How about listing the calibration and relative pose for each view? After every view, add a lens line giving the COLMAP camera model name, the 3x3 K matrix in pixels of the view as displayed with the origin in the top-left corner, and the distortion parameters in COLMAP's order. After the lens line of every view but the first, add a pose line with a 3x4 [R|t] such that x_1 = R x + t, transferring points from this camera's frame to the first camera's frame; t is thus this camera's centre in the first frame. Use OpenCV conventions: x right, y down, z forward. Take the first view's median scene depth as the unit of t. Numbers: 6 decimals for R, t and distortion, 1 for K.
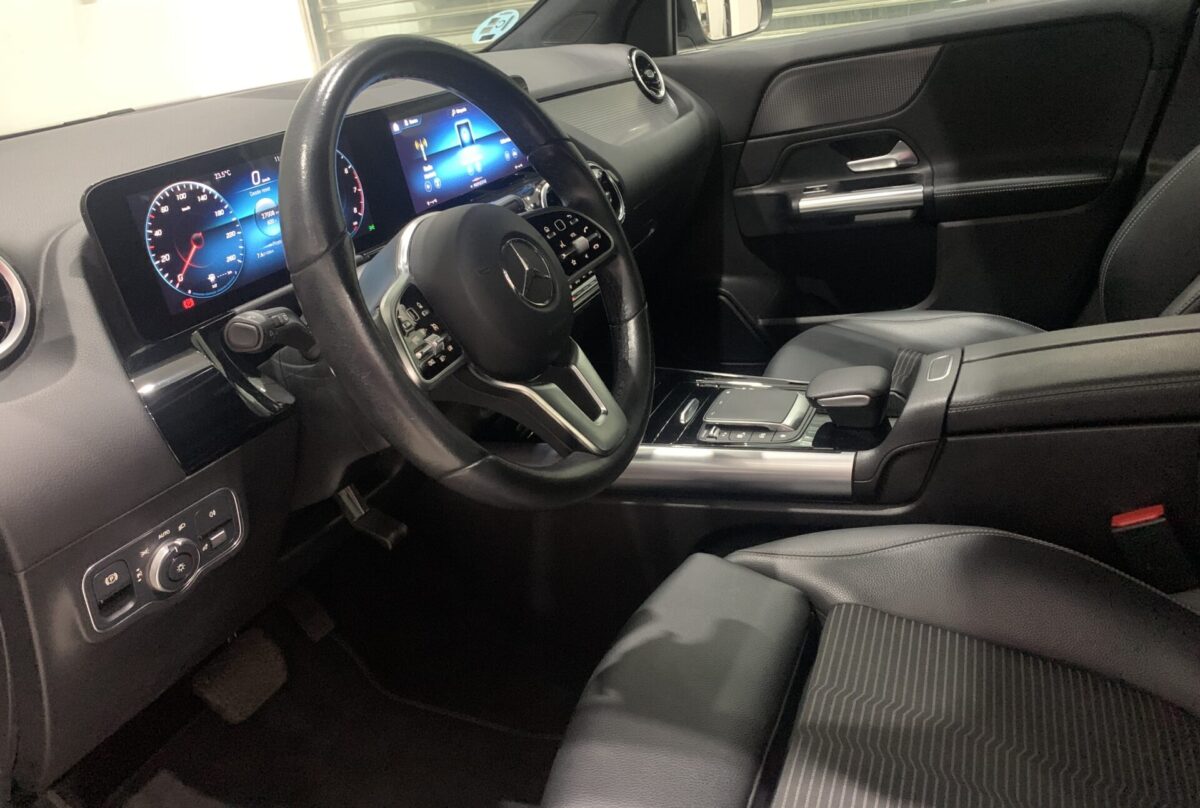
lens RADIAL K [[912.9, 0, 602.3], [0, 912.9, 360.7], [0, 0, 1]] dist [-0.005924, -0.007810]
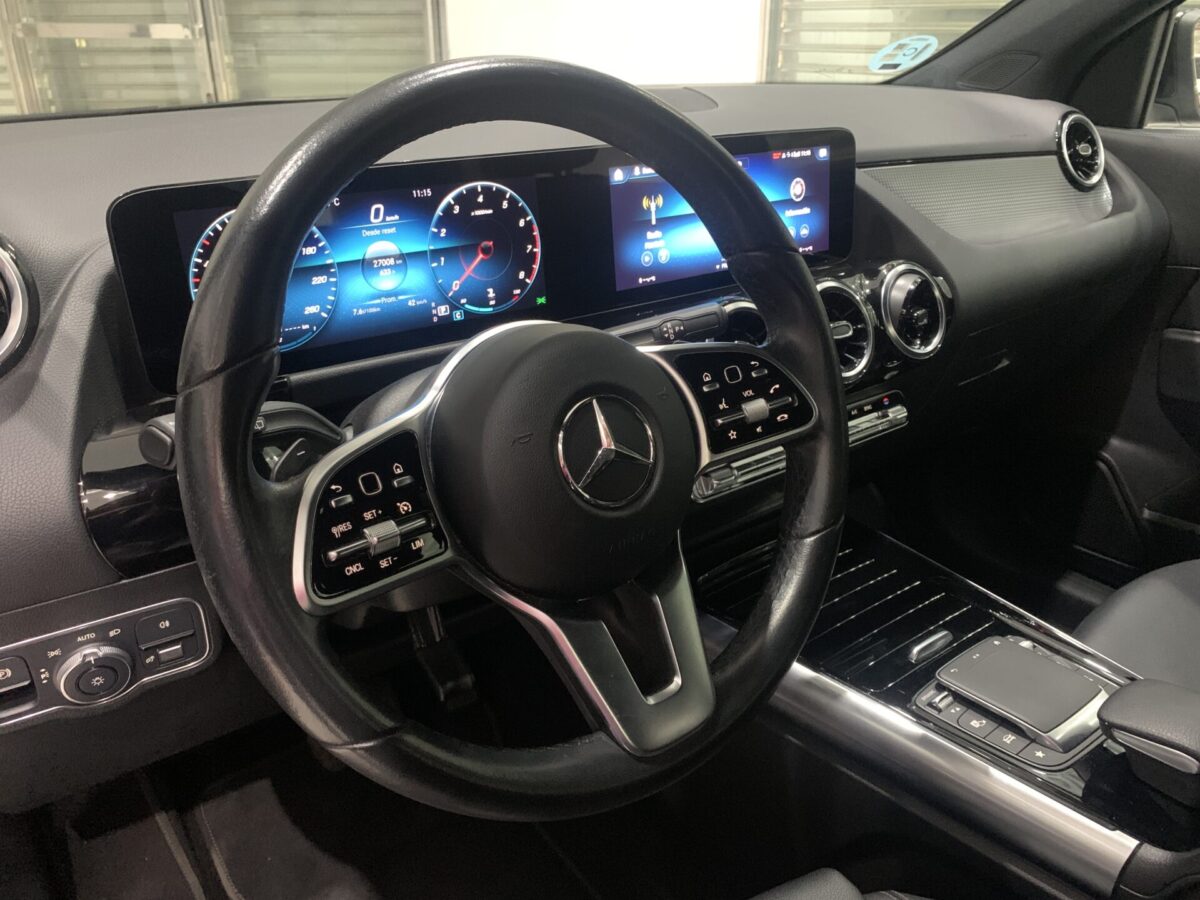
lens RADIAL K [[901.3, 0, 604.8], [0, 901.3, 447.3], [0, 0, 1]] dist [0.029567, -0.046585]
pose [[0.869138, 0.301221, -0.392255, 0.113224], [-0.270579, 0.953510, 0.132687, -0.124352], [0.413987, -0.009188, 0.910236, 0.284482]]
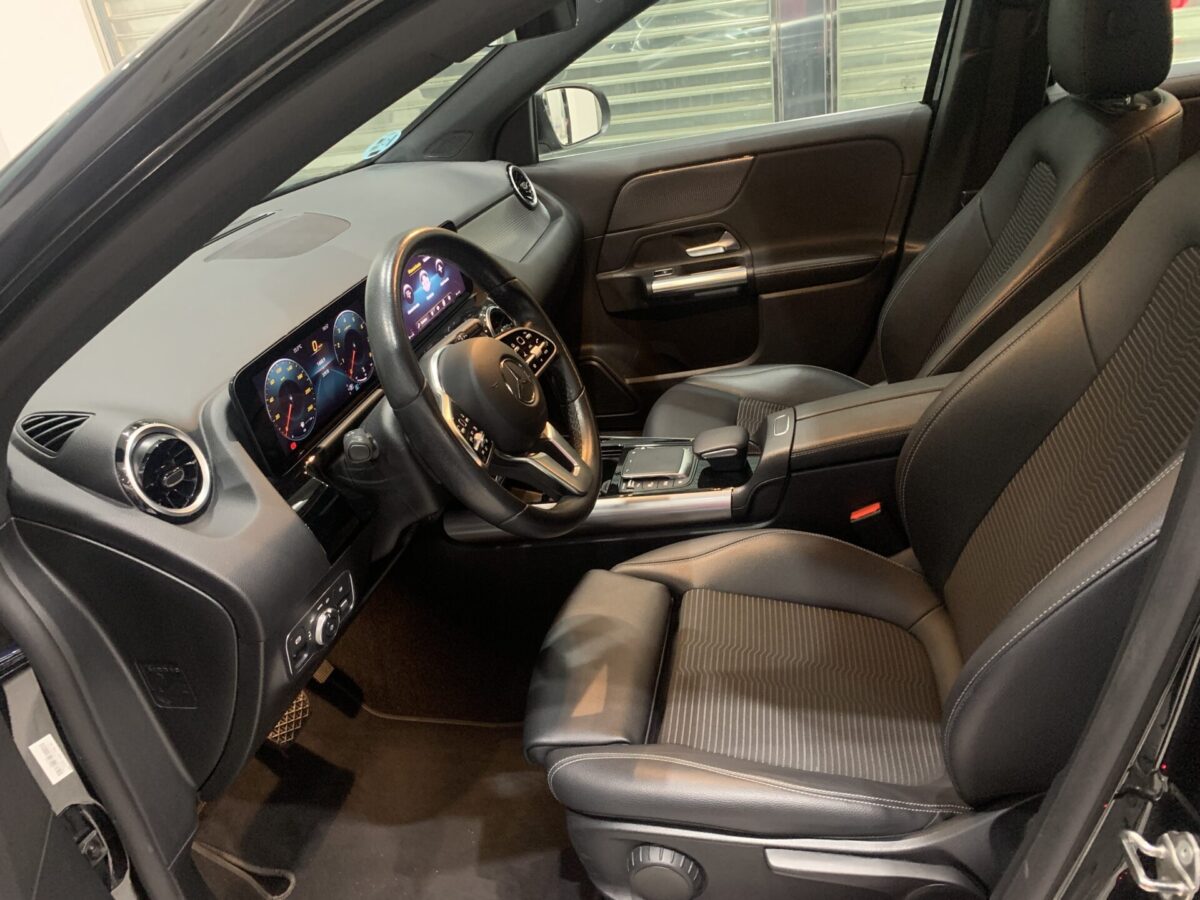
lens RADIAL K [[901.3, 0, 611.2], [0, 901.3, 451.3], [0, 0, 1]] dist [0.029567, -0.046585]
pose [[0.973078, -0.102326, 0.206516, -0.183175], [0.085933, 0.992507, 0.086870, -0.092524], [-0.213858, -0.066785, 0.974579, -0.324439]]
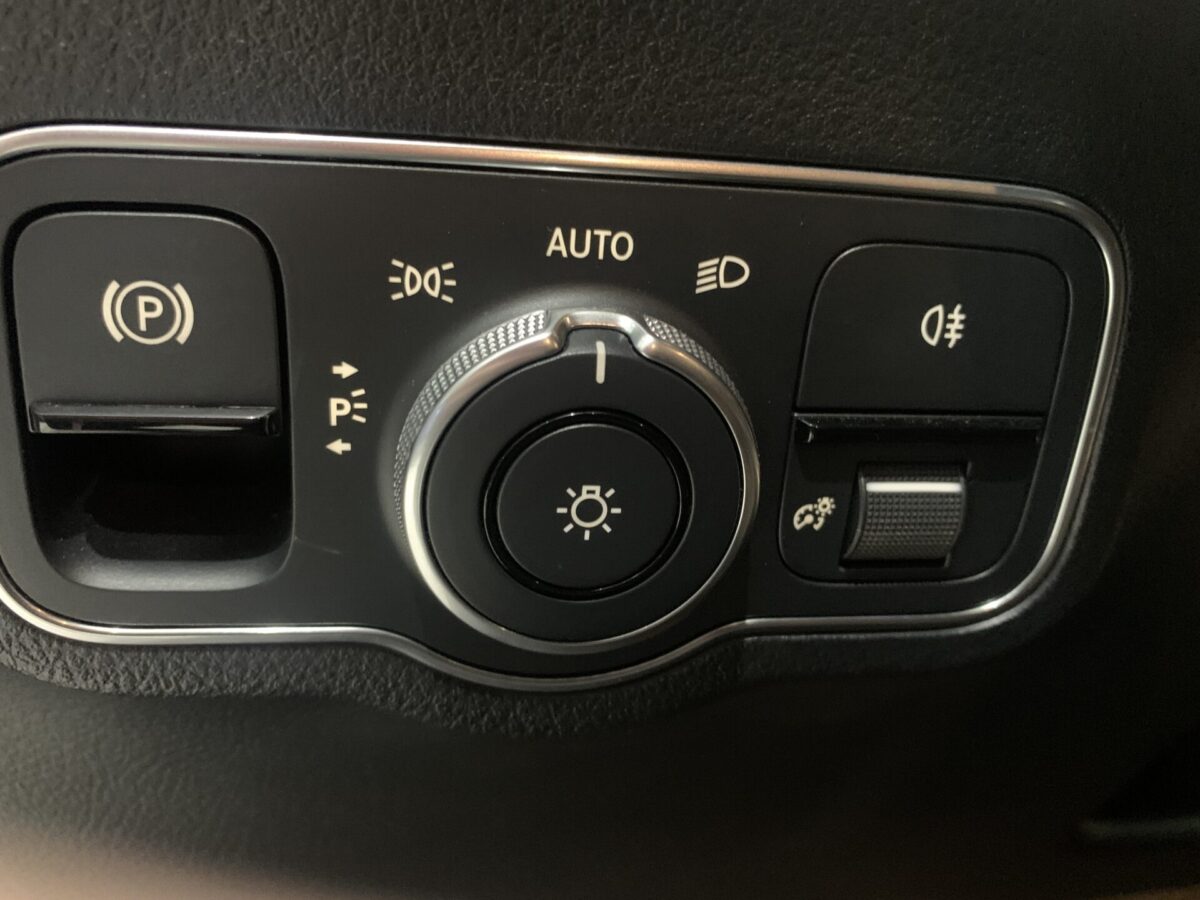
lens RADIAL K [[901.3, 0, 599.6], [0, 901.3, 446.9], [0, 0, 1]] dist [0.029567, -0.046585]
pose [[0.599153, 0.297953, -0.743128, -0.224500], [-0.399452, 0.915646, 0.045061, 0.131449], [0.693868, 0.269846, 0.667630, 0.564034]]
